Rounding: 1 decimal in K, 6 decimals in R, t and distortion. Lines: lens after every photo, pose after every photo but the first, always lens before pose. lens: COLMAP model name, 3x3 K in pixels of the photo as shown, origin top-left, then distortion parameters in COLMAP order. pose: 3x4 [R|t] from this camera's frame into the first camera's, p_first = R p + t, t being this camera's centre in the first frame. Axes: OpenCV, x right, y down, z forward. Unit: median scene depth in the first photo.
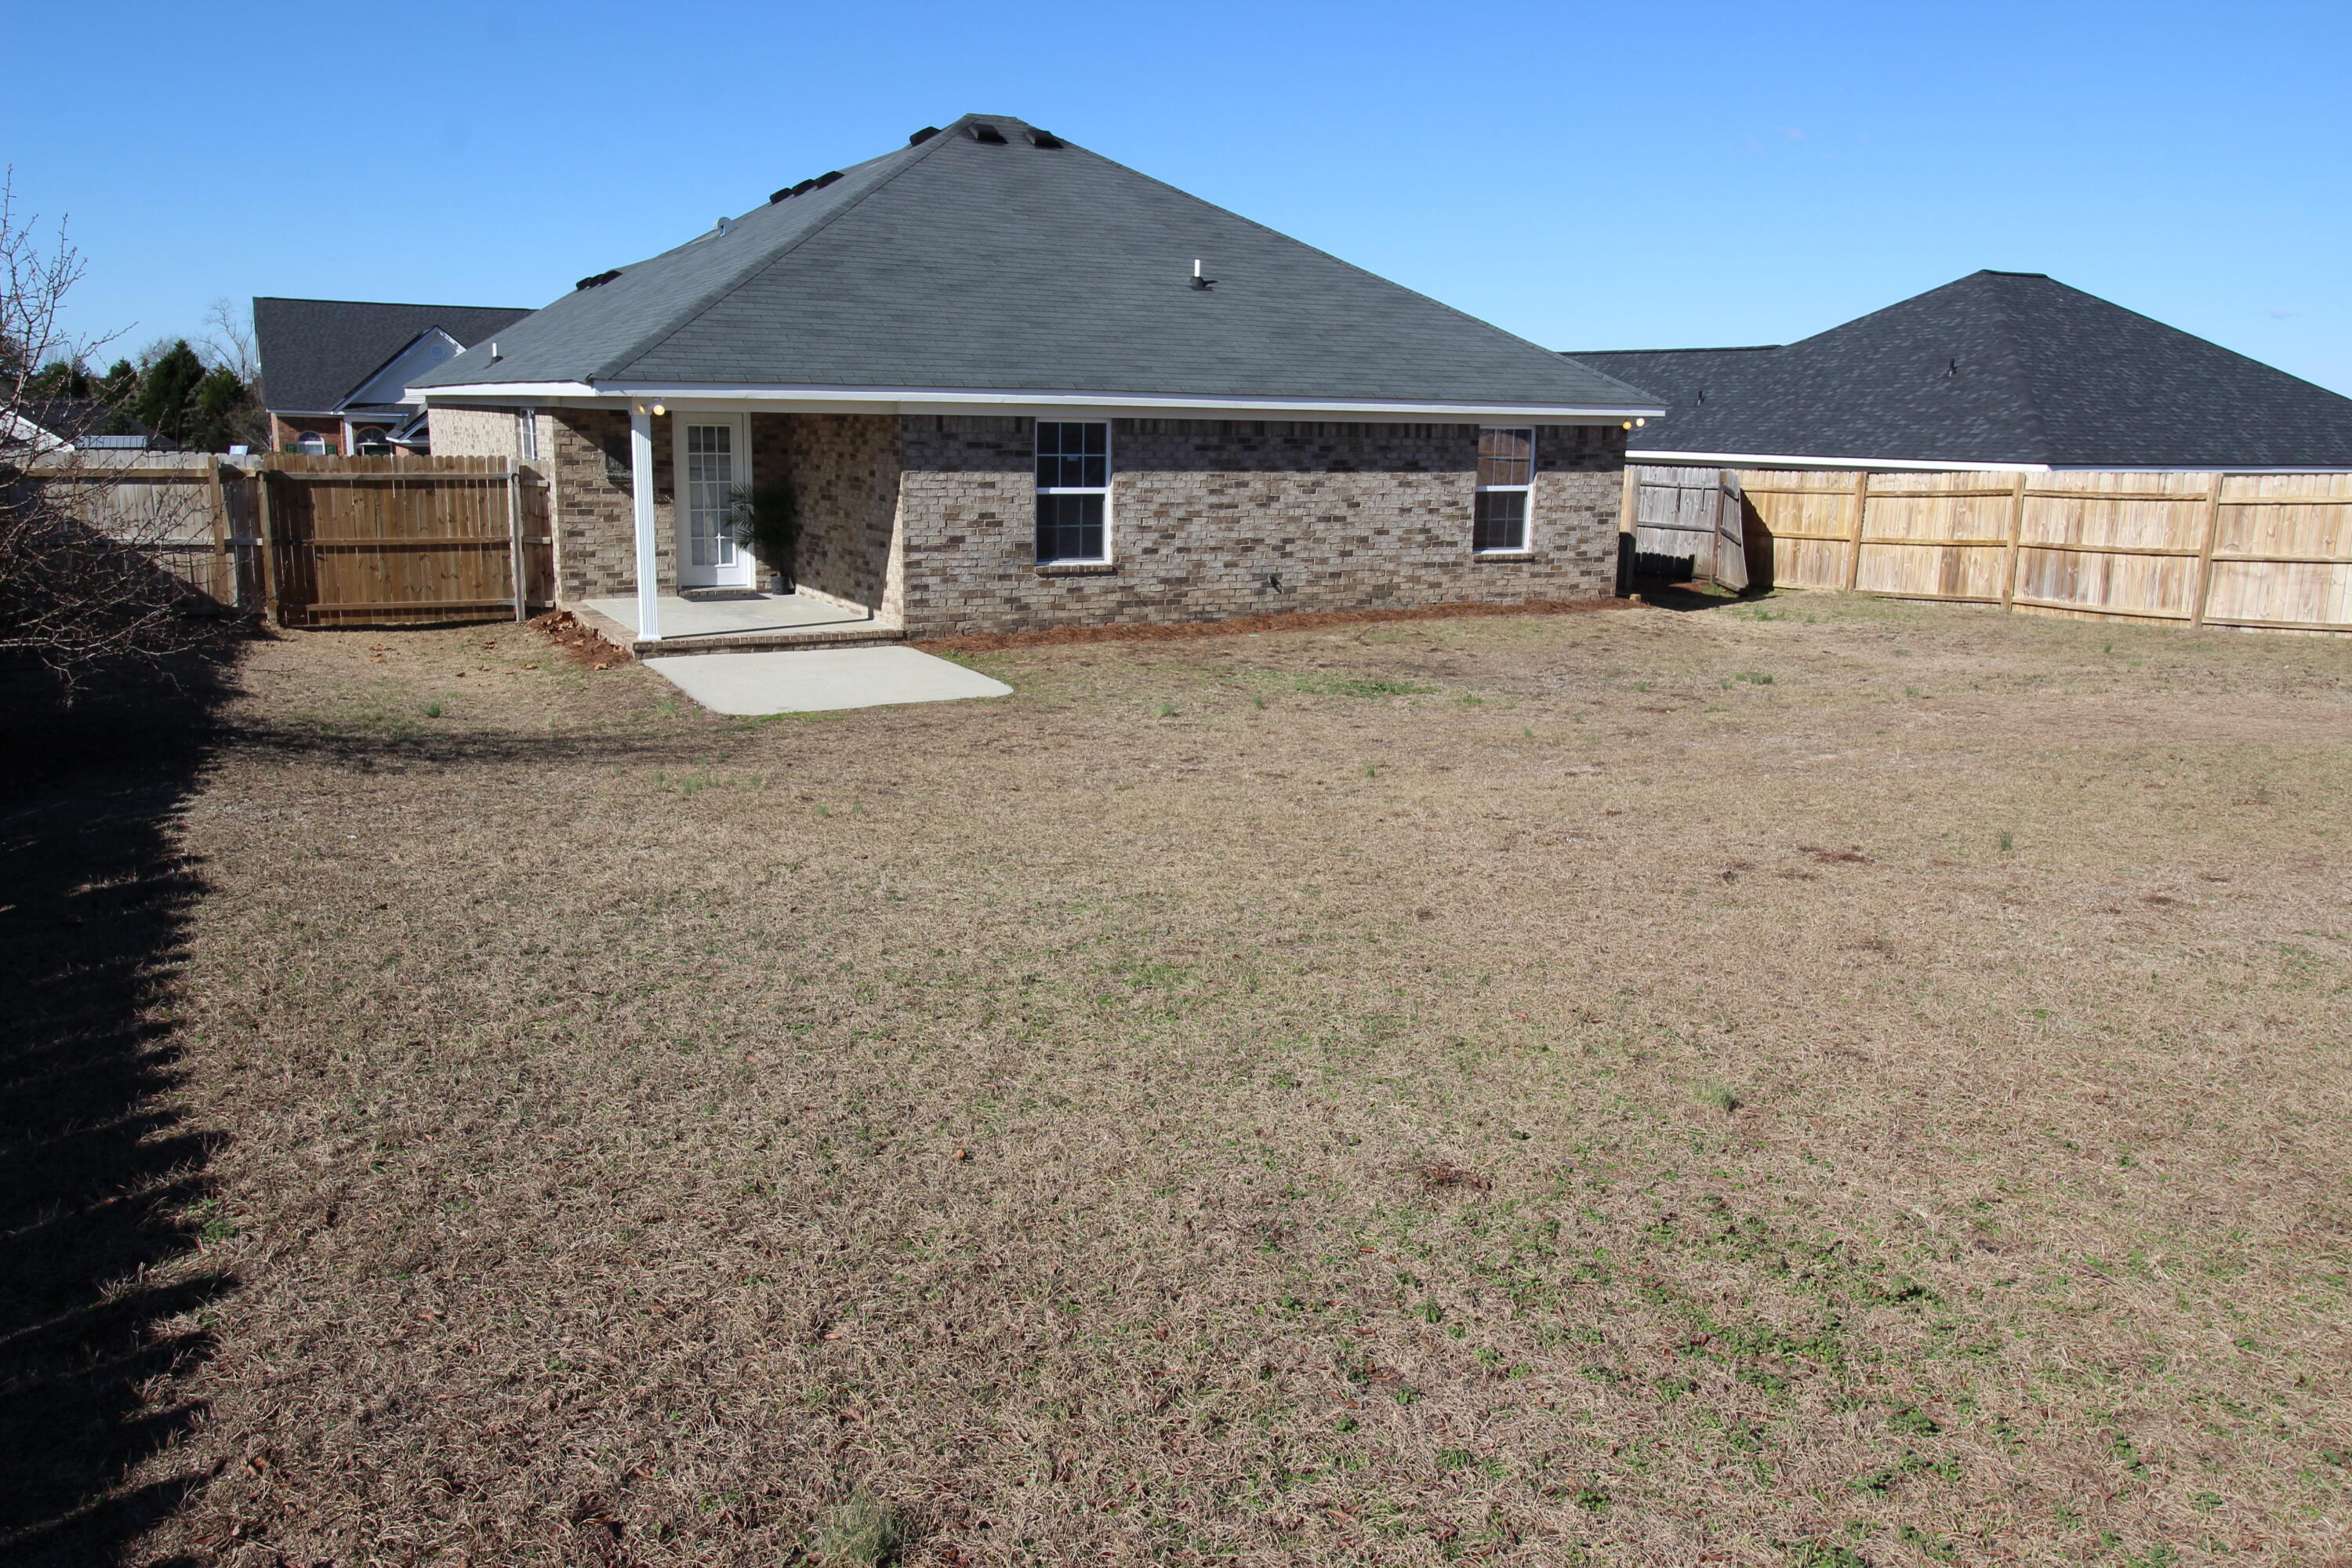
lens RADIAL K [[1726.3, 0, 1150.0], [0, 1726.3, 757.9], [0, 0, 1]] dist [0.010121, -0.000972]
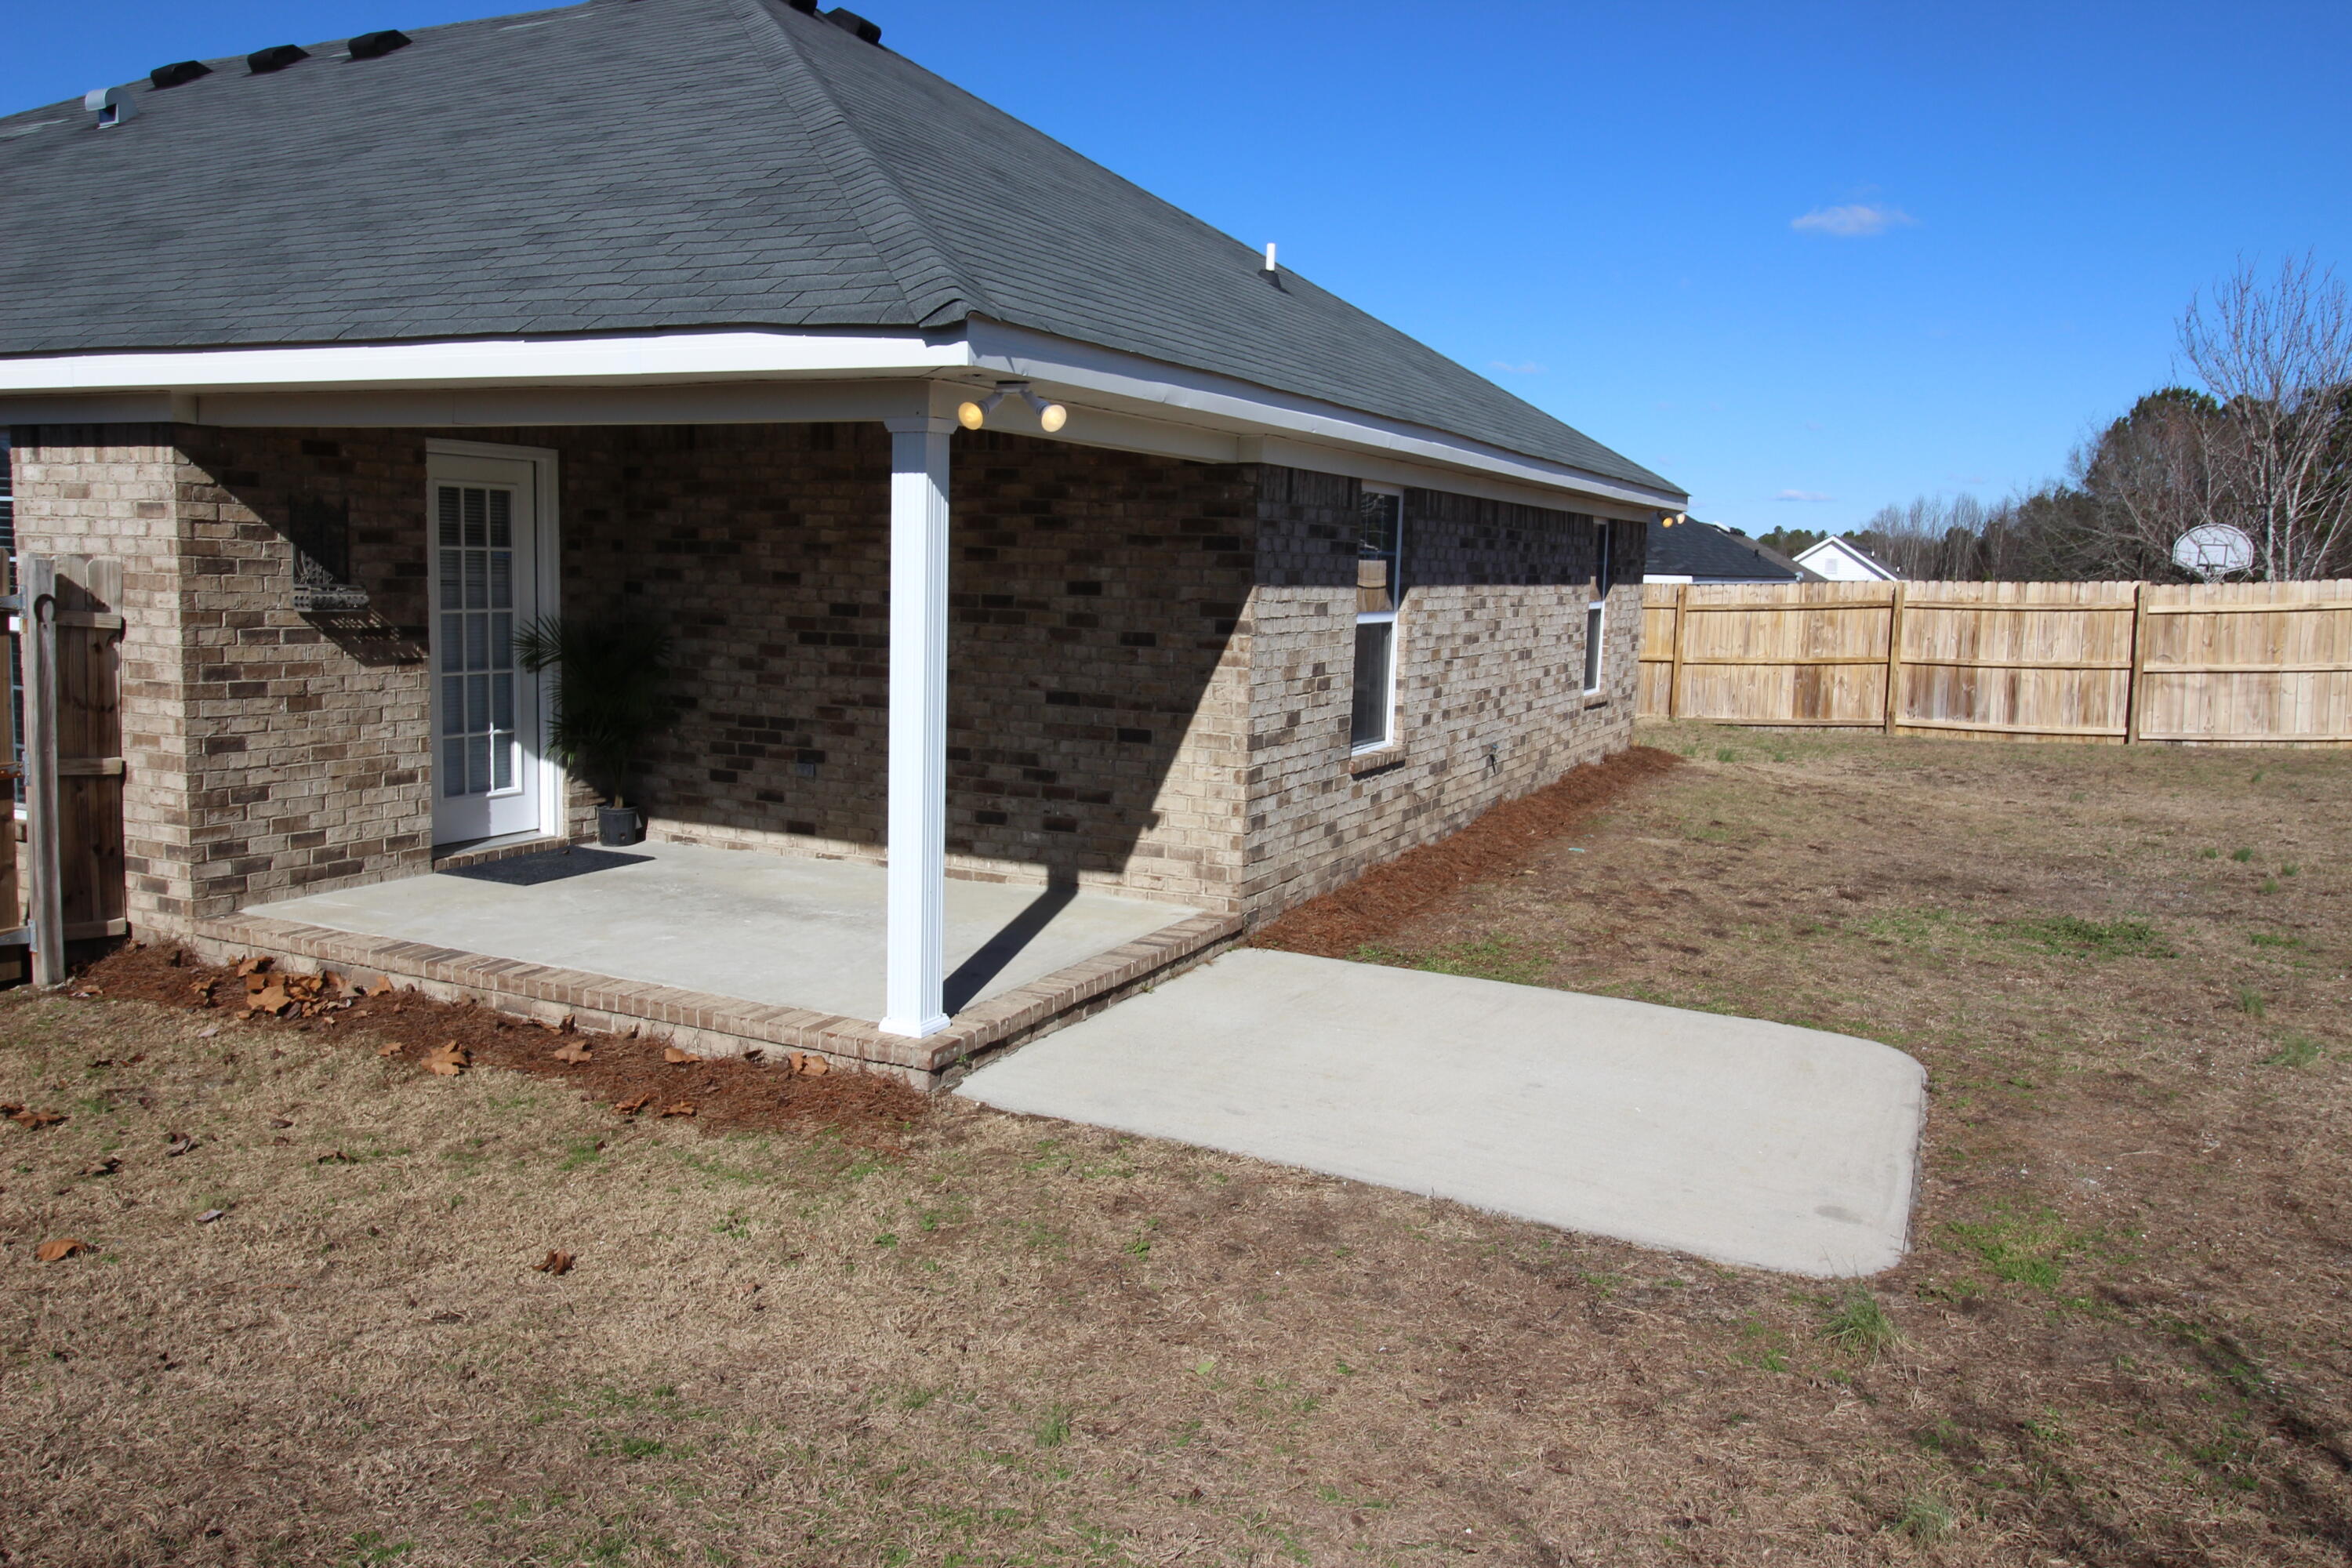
lens RADIAL K [[1726.3, 0, 1150.0], [0, 1726.3, 757.9], [0, 0, 1]] dist [0.010121, -0.000972]
pose [[0.814148, -0.062240, 0.577311, -0.400553], [0.101012, 0.994260, -0.035259, -0.094389], [-0.571803, 0.087021, 0.815762, 0.573894]]
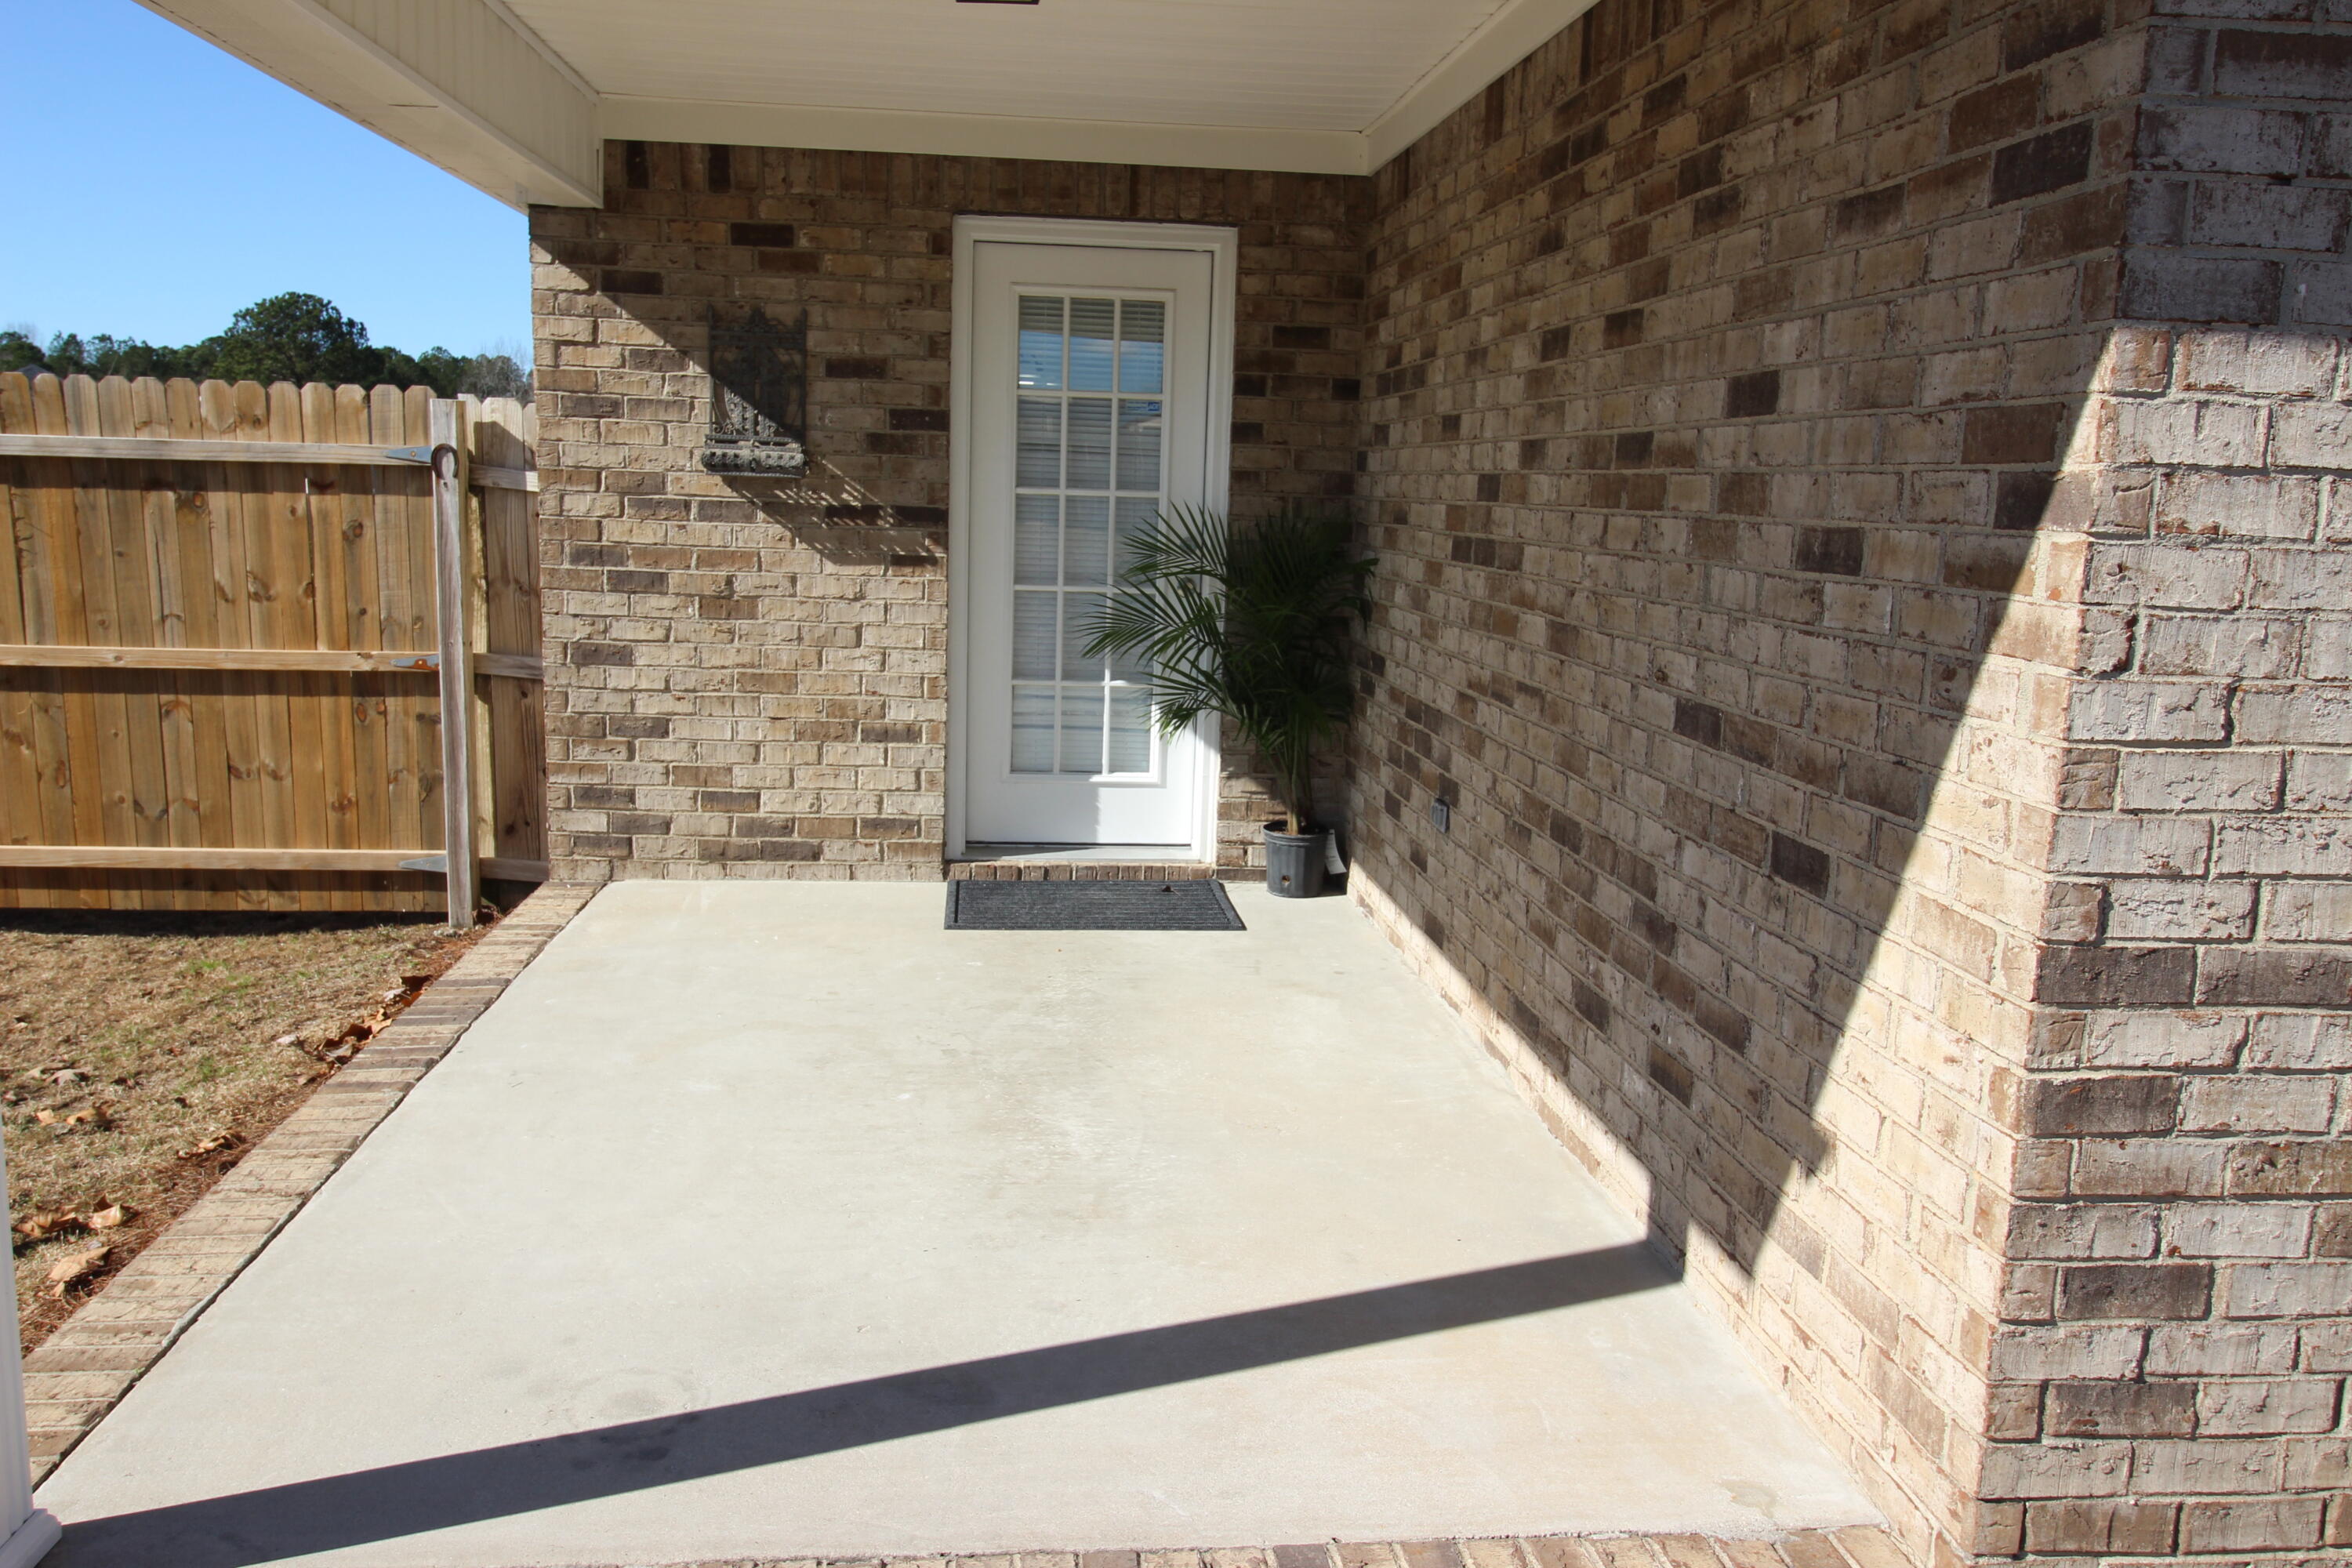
lens RADIAL K [[1726.3, 0, 1150.0], [0, 1726.3, 757.9], [0, 0, 1]] dist [0.010121, -0.000972]
pose [[0.922916, 0.071664, -0.378274, -0.141752], [-0.088574, 0.995691, -0.027470, -0.116277], [0.374675, 0.058857, 0.925286, 0.791865]]
